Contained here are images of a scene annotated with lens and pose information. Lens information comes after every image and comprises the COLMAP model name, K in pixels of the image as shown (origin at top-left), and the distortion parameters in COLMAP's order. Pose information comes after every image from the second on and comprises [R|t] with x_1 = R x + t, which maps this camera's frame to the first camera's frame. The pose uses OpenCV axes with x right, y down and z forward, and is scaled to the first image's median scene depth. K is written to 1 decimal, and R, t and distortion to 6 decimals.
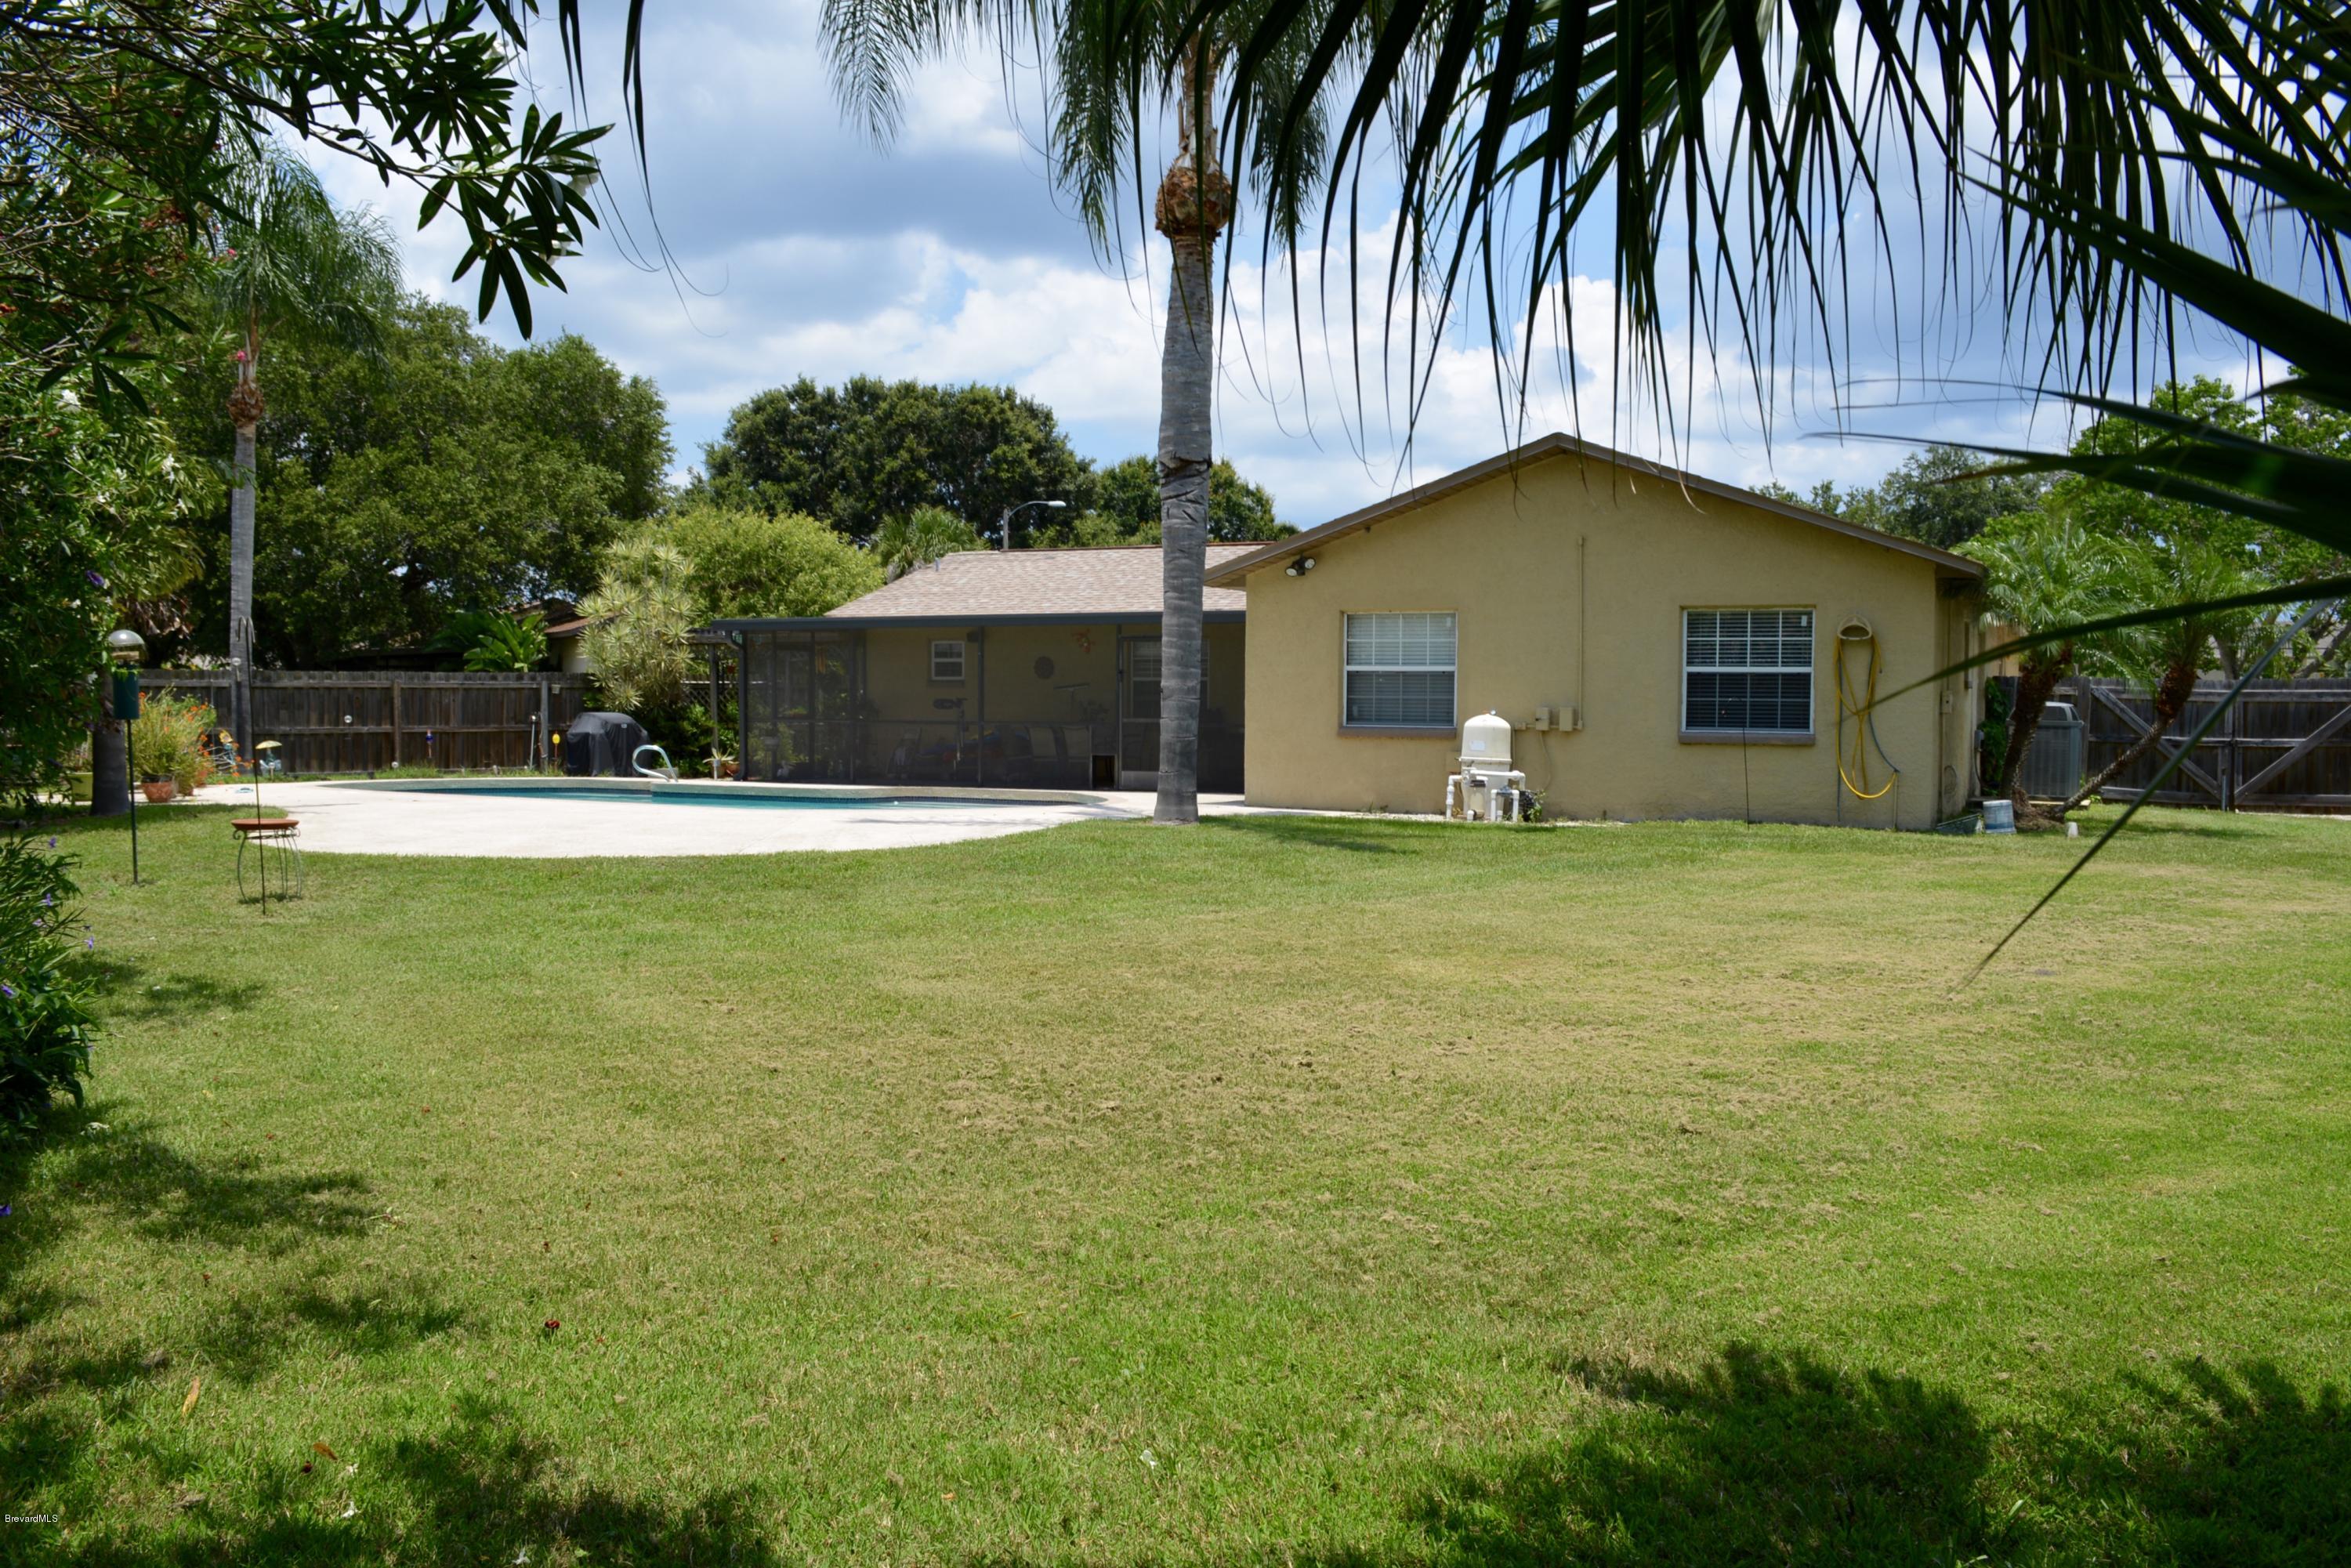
lens RADIAL K [[2032.9, 0, 1175.5], [0, 2032.9, 784.0], [0, 0, 1]] dist [-0.008605, 0.000278]
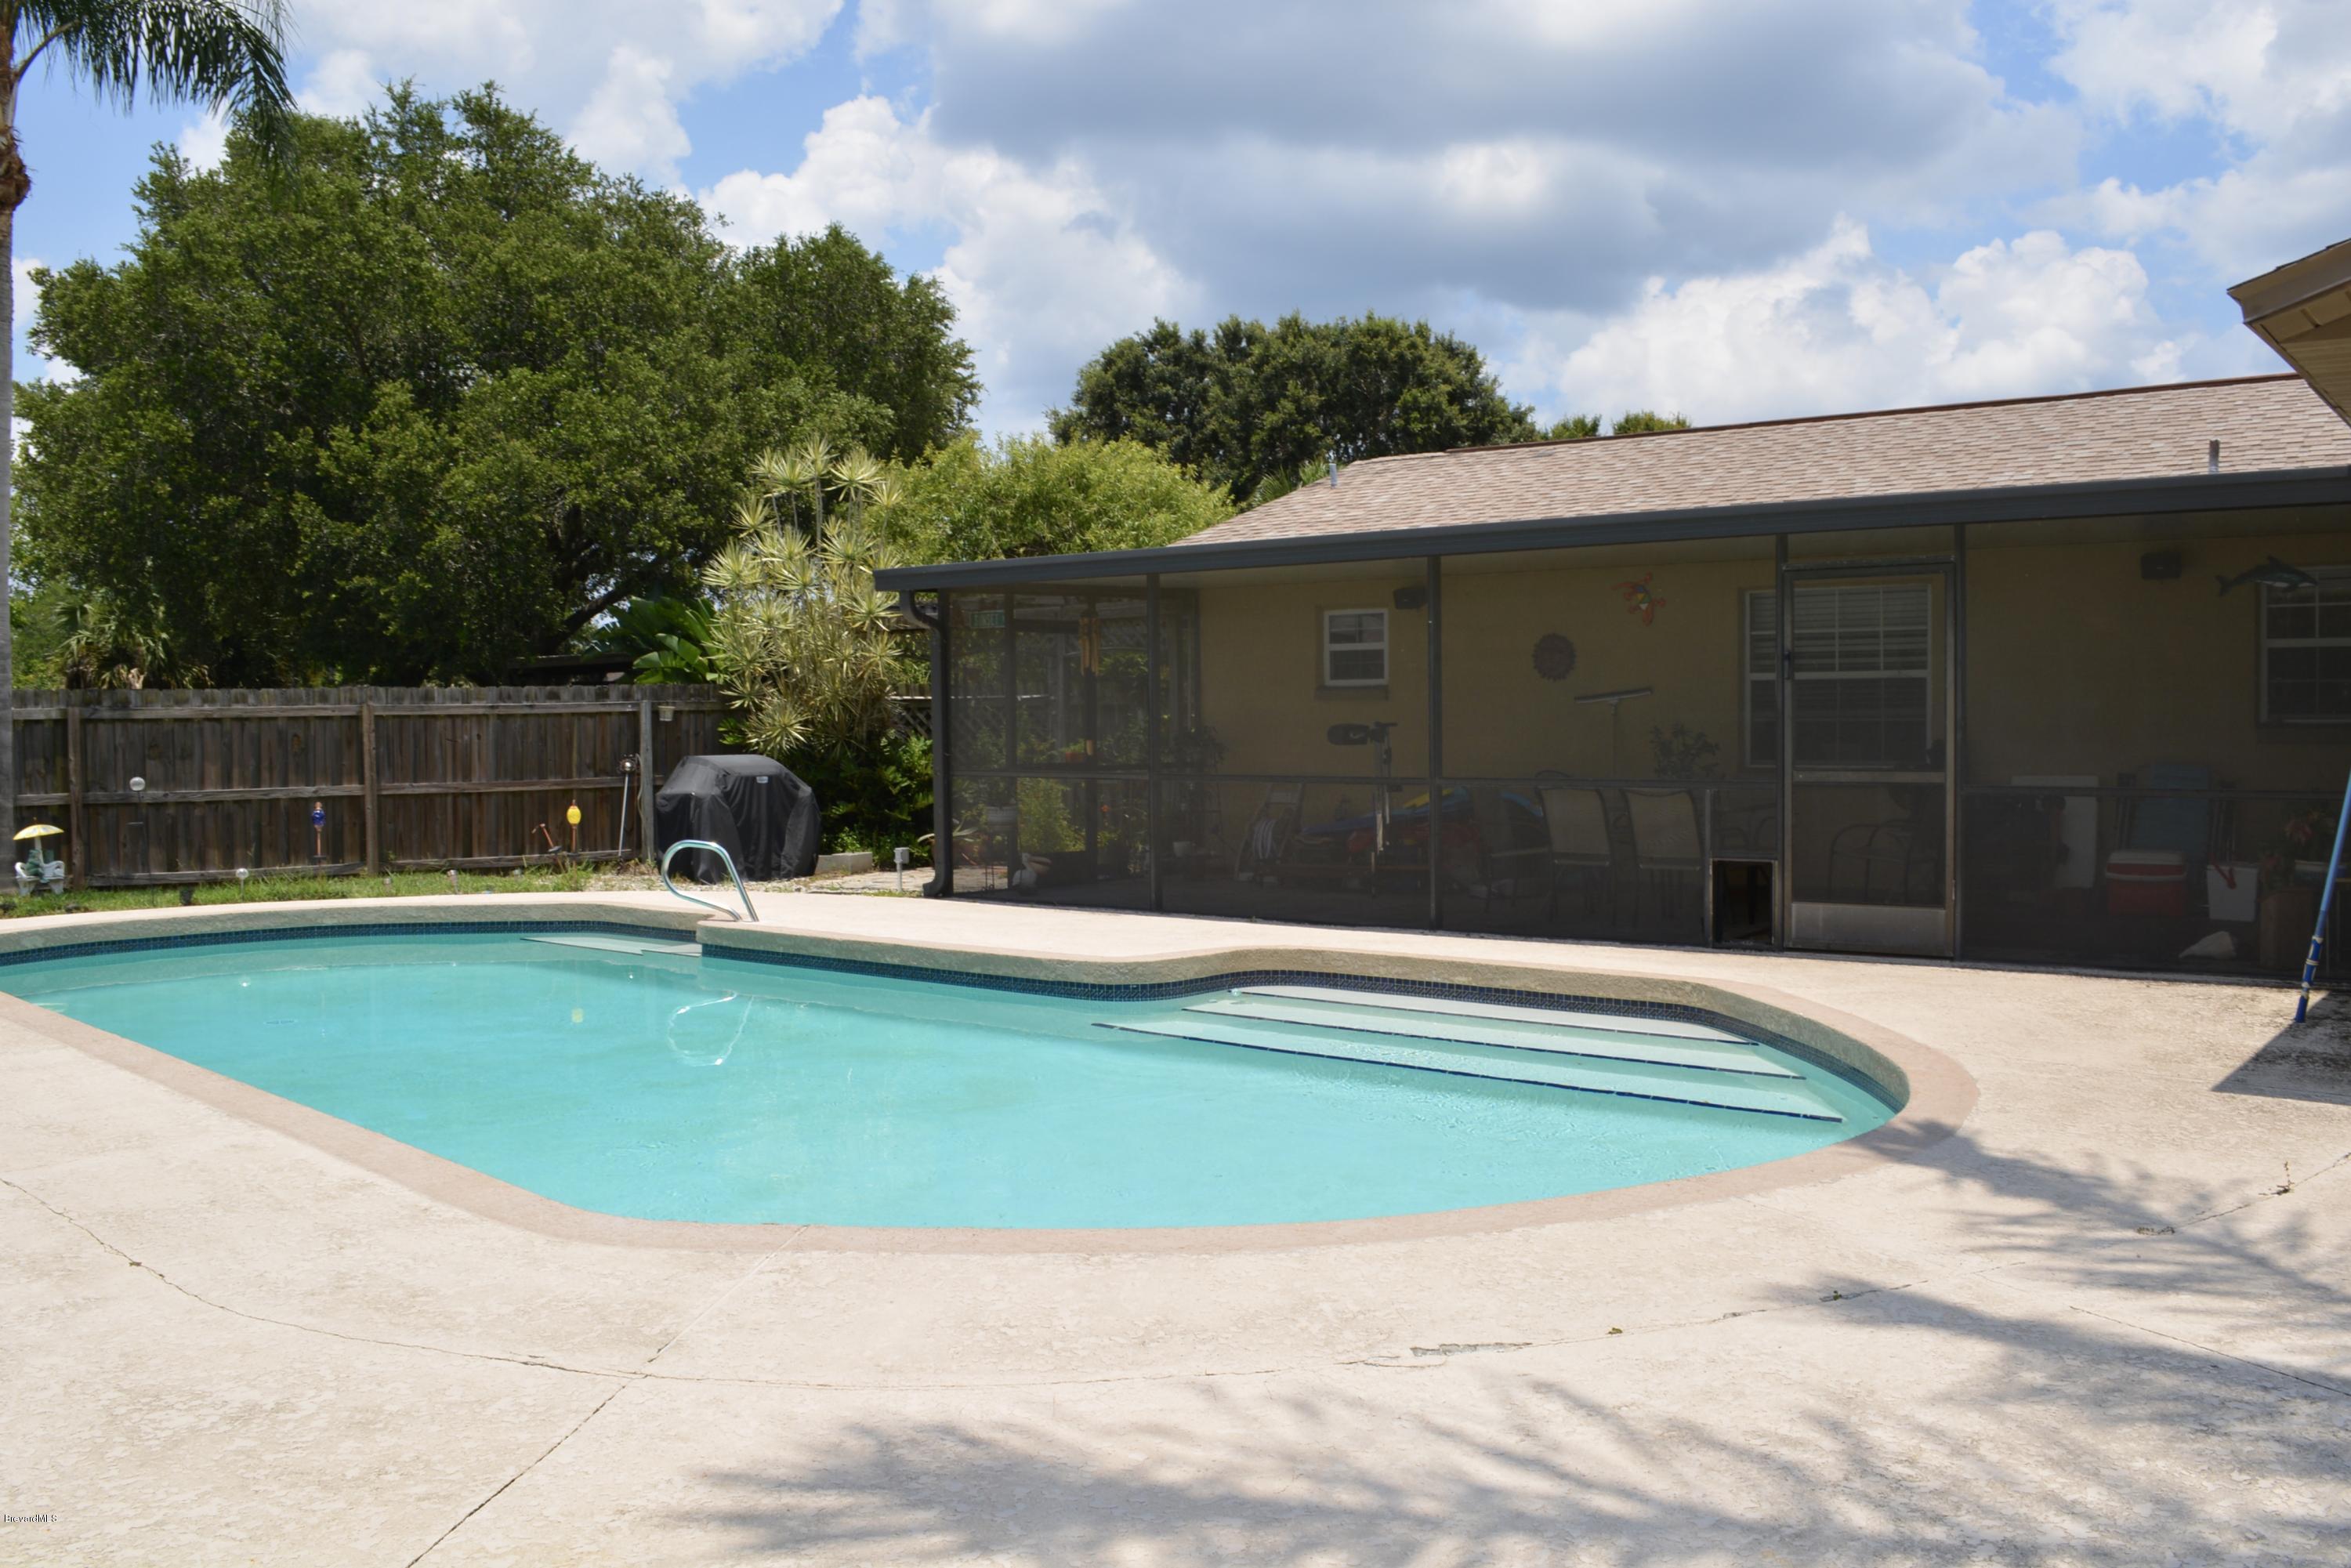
lens RADIAL K [[1997.4, 0, 1222.0], [0, 1997.4, 792.4], [0, 0, 1]] dist [-0.084333, -0.004212]
pose [[0.985209, -0.005535, -0.171267, -0.056530], [0.005239, 0.999984, -0.002181, -0.022437], [0.171277, 0.001251, 0.985222, 0.476485]]
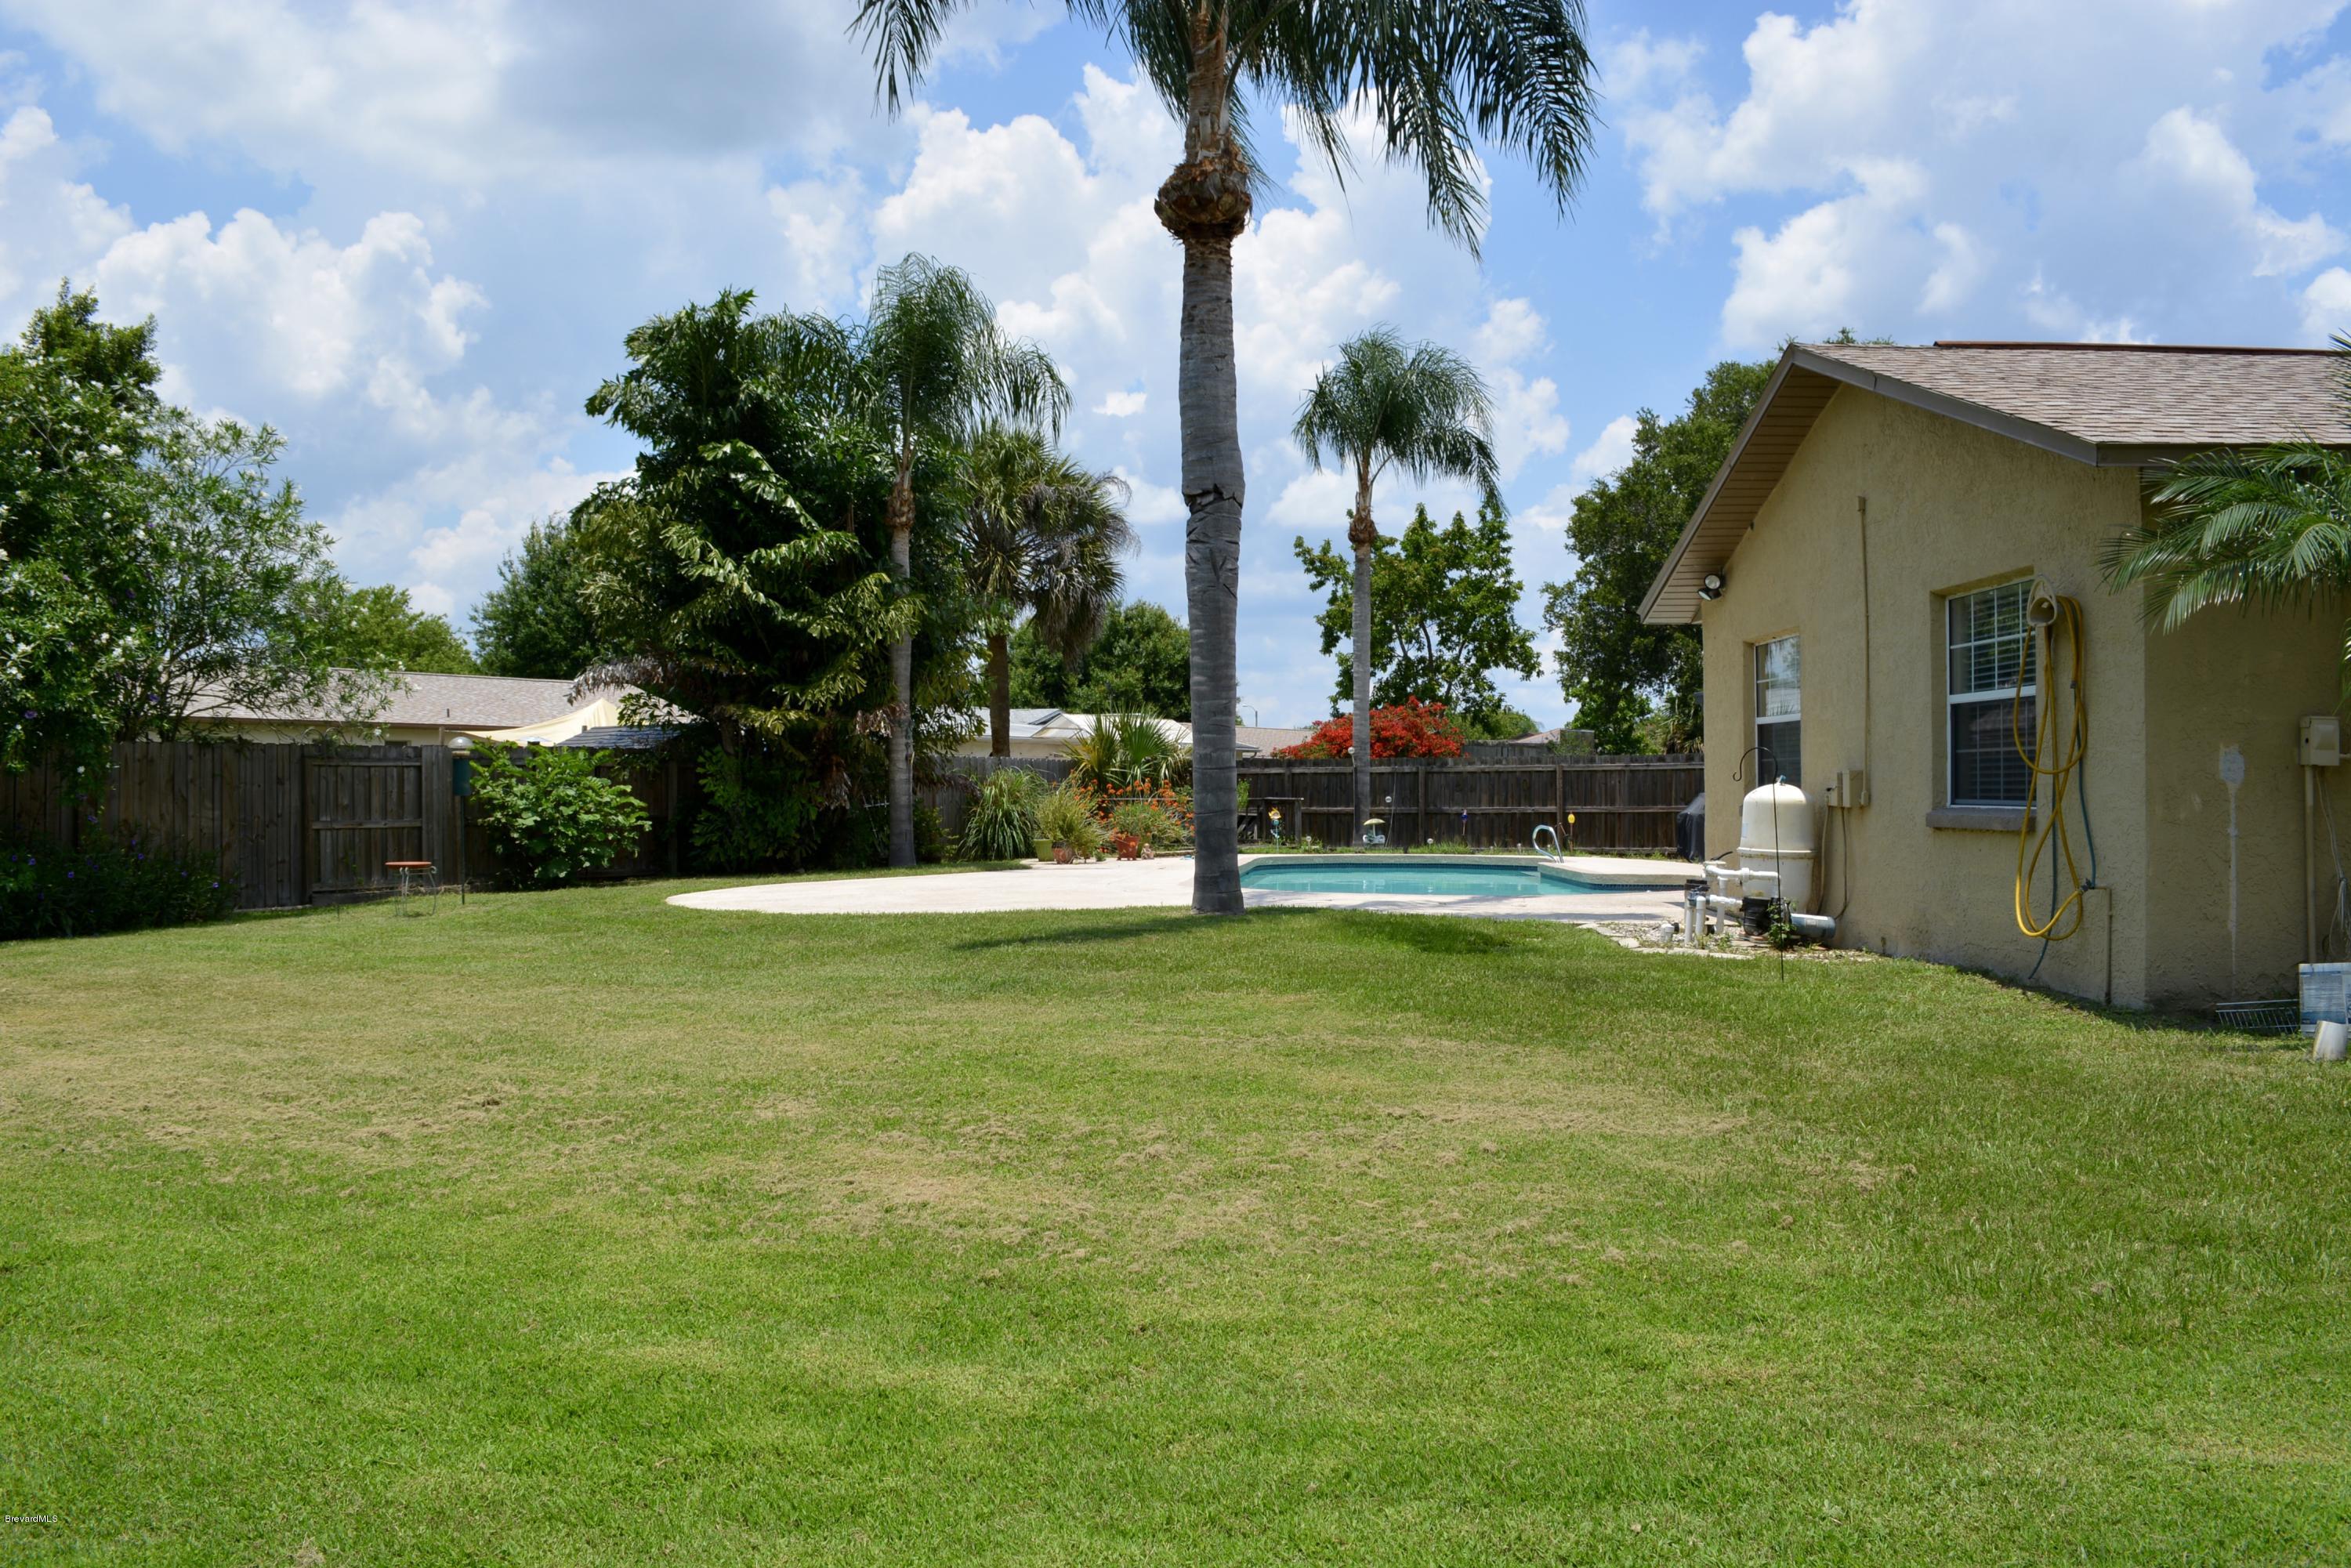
lens RADIAL K [[1885.0, 0, 1175.5], [0, 1885.0, 784.0], [0, 0, 1]] dist [-0.079362, 0.004528]
pose [[0.447811, -0.009704, -0.894076, 0.383417], [-0.031104, 0.999167, -0.026424, -0.007537], [0.893587, 0.039642, 0.447136, 0.354085]]
